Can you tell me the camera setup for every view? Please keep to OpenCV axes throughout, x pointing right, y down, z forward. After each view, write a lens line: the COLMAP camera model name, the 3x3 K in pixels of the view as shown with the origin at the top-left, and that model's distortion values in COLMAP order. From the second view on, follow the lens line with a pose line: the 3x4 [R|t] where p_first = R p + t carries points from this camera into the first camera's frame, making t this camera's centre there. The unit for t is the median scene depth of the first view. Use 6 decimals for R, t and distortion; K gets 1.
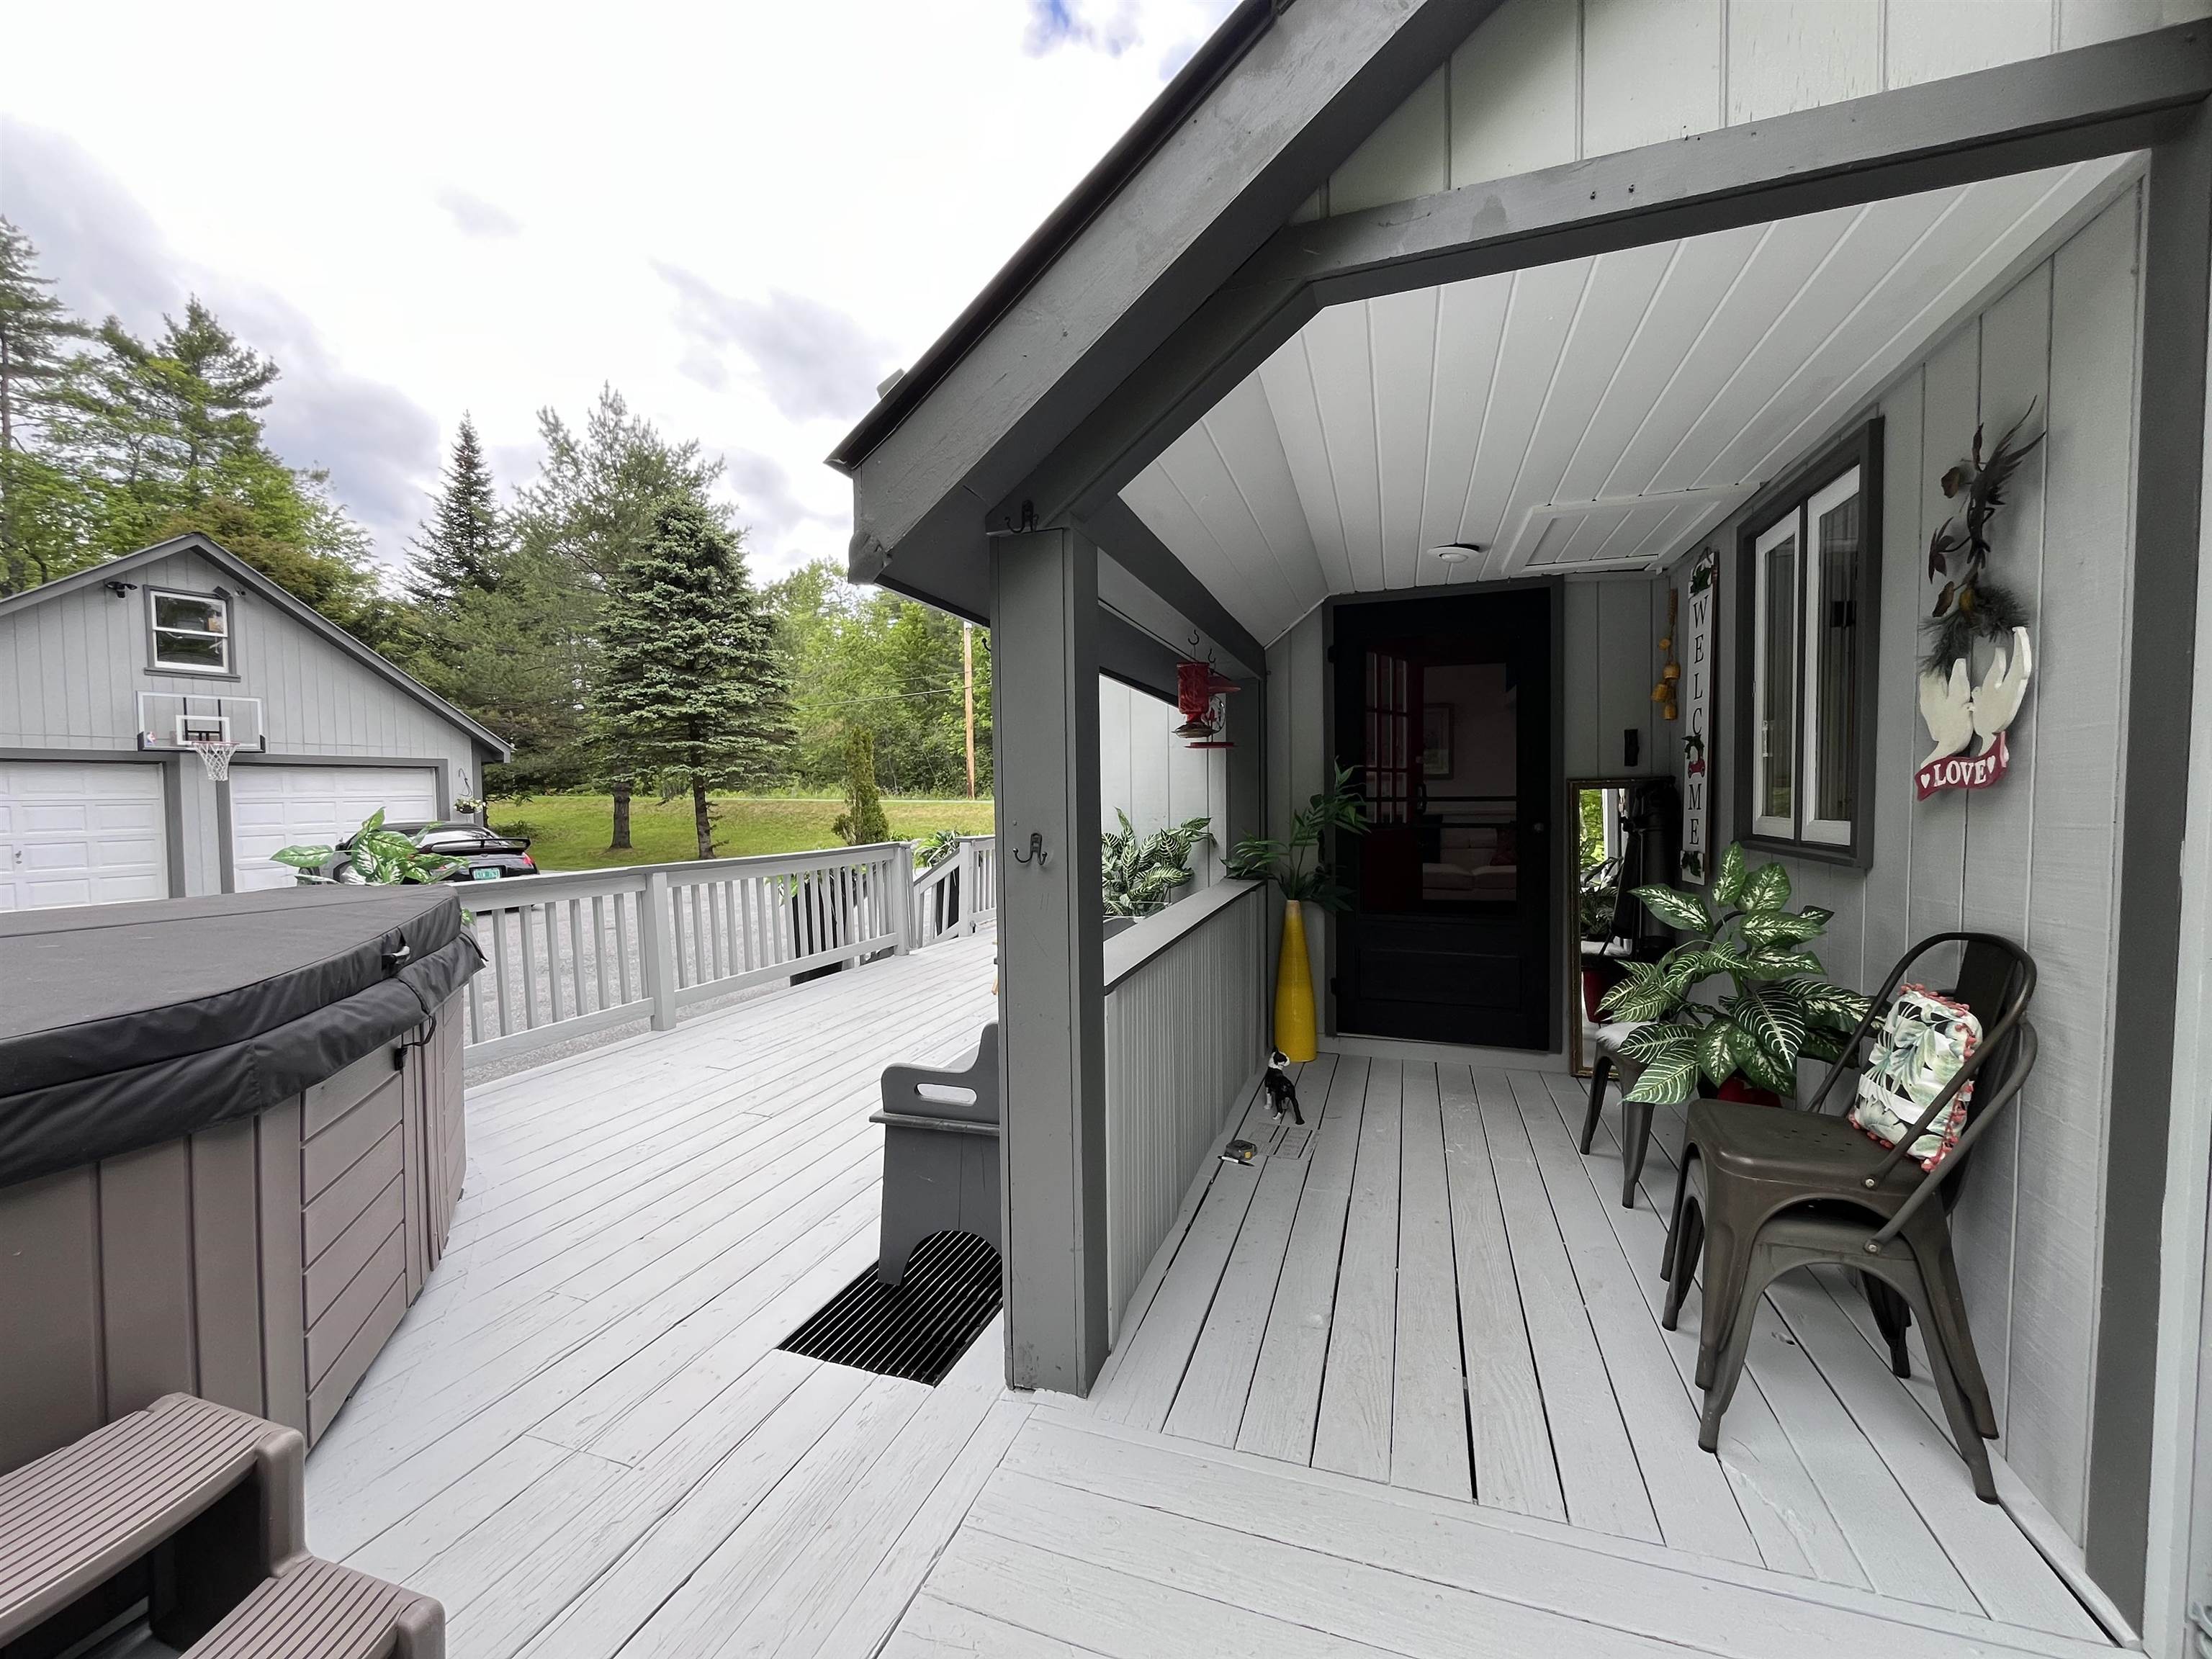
lens RADIAL K [[887.3, 0, 1102.6], [0, 887.3, 832.0], [0, 0, 1]] dist [-0.000895, -0.000896]
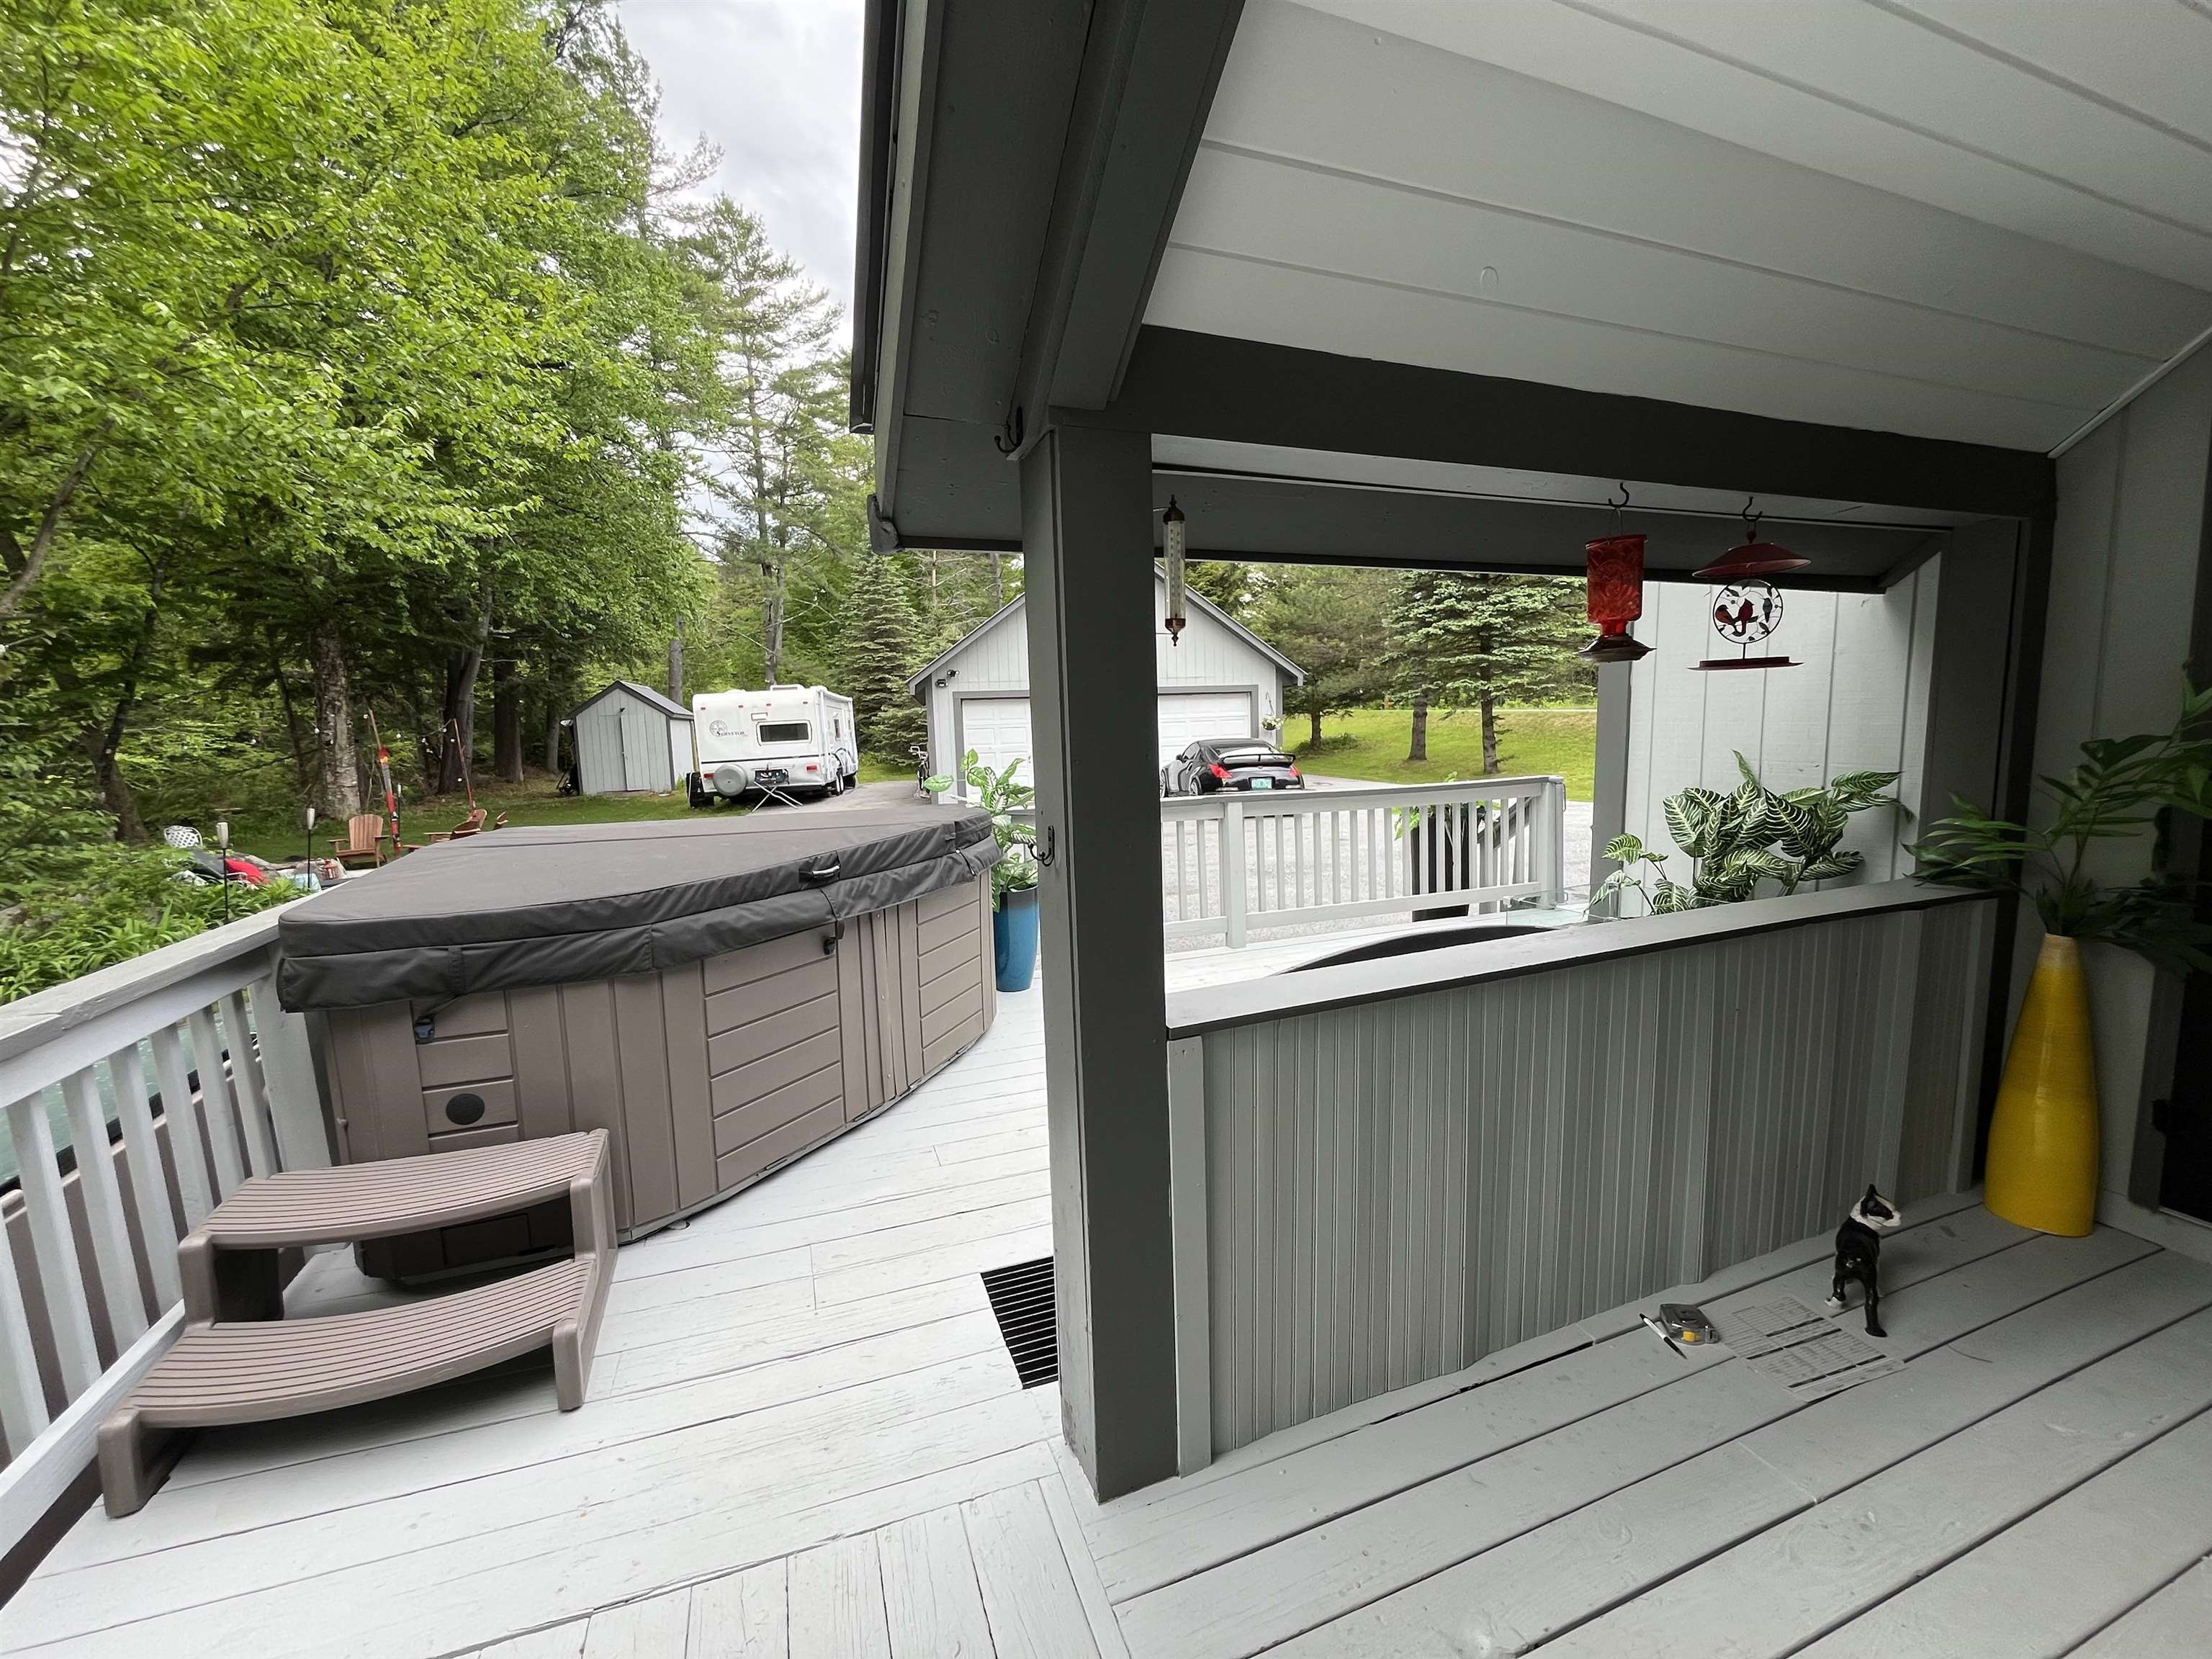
lens RADIAL K [[887.3, 0, 1104.1], [0, 887.3, 828.1], [0, 0, 1]] dist [-0.000895, -0.000896]
pose [[0.634146, 0.085012, -0.768525, 0.048533], [-0.009454, 0.994716, 0.102232, -0.006742], [0.773155, -0.057564, 0.631599, 0.043642]]
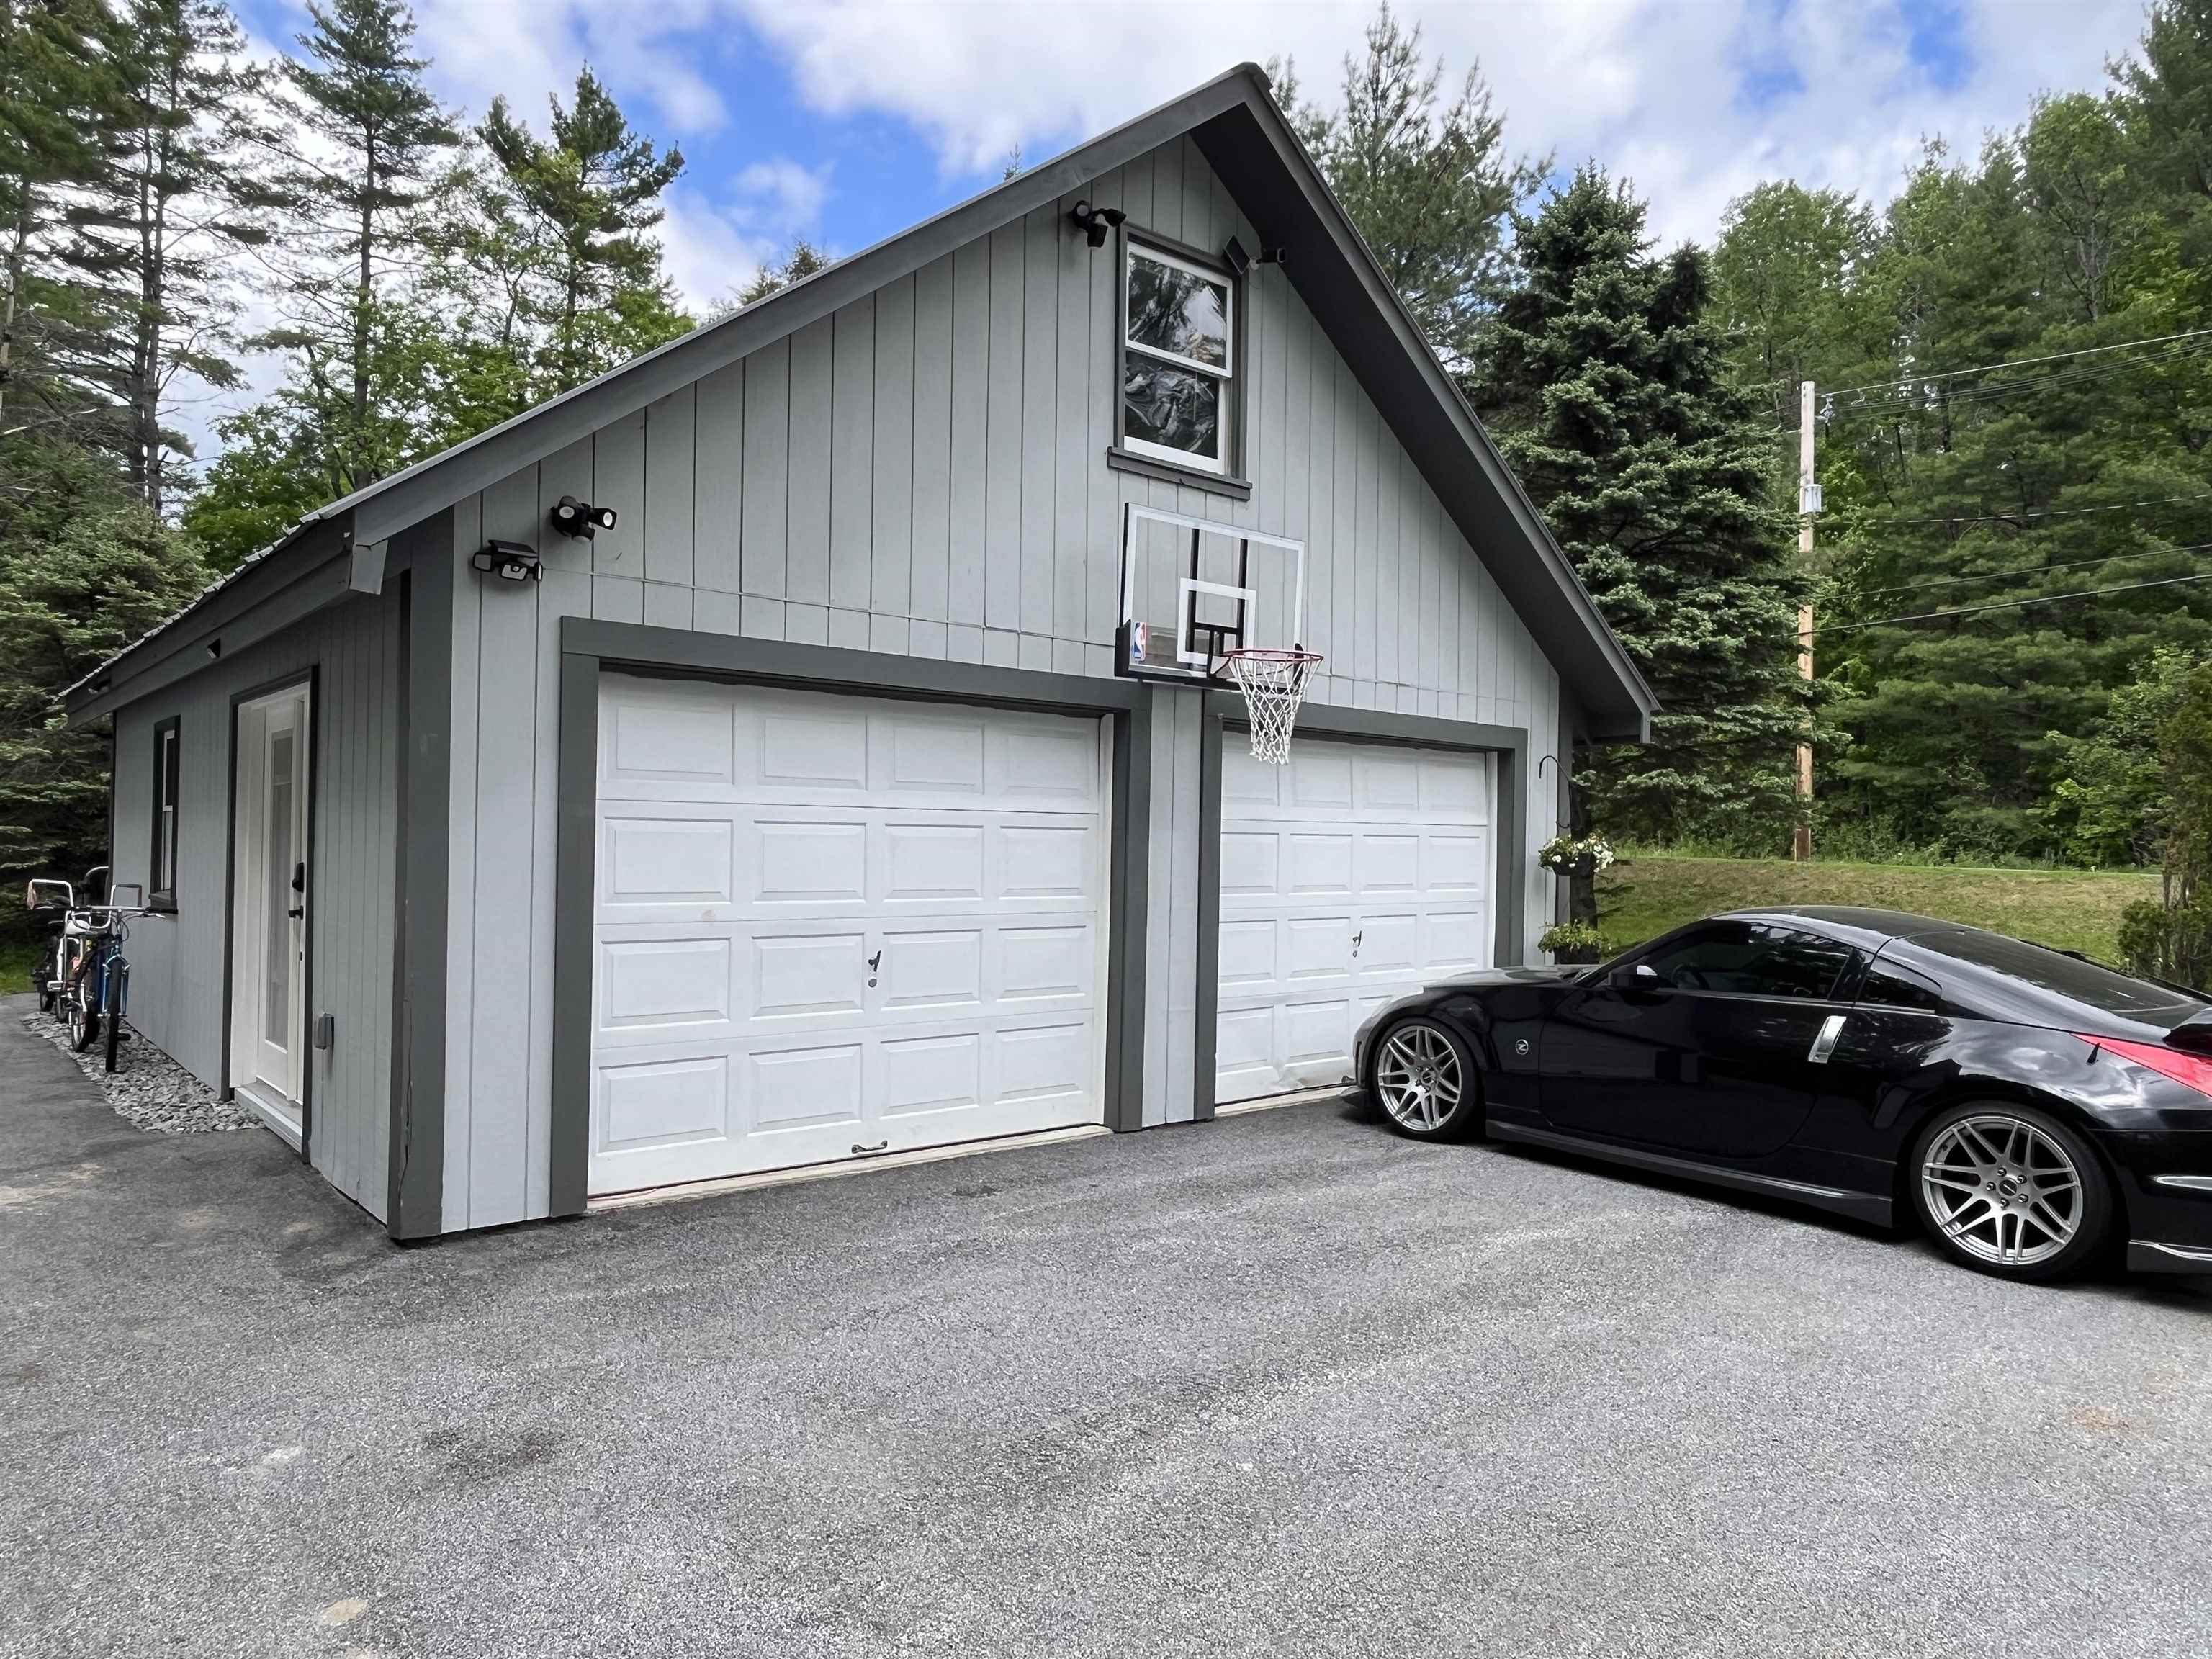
lens RADIAL K [[1457.6, 0, 1101.0], [0, 1457.6, 833.4], [0, 0, 1]] dist [0.009249, -0.001151]
pose [[0.936223, 0.033359, -0.349820, -0.459174], [-0.050508, 0.997922, -0.040012, -0.002976], [0.347758, 0.055129, 0.935962, 0.237641]]
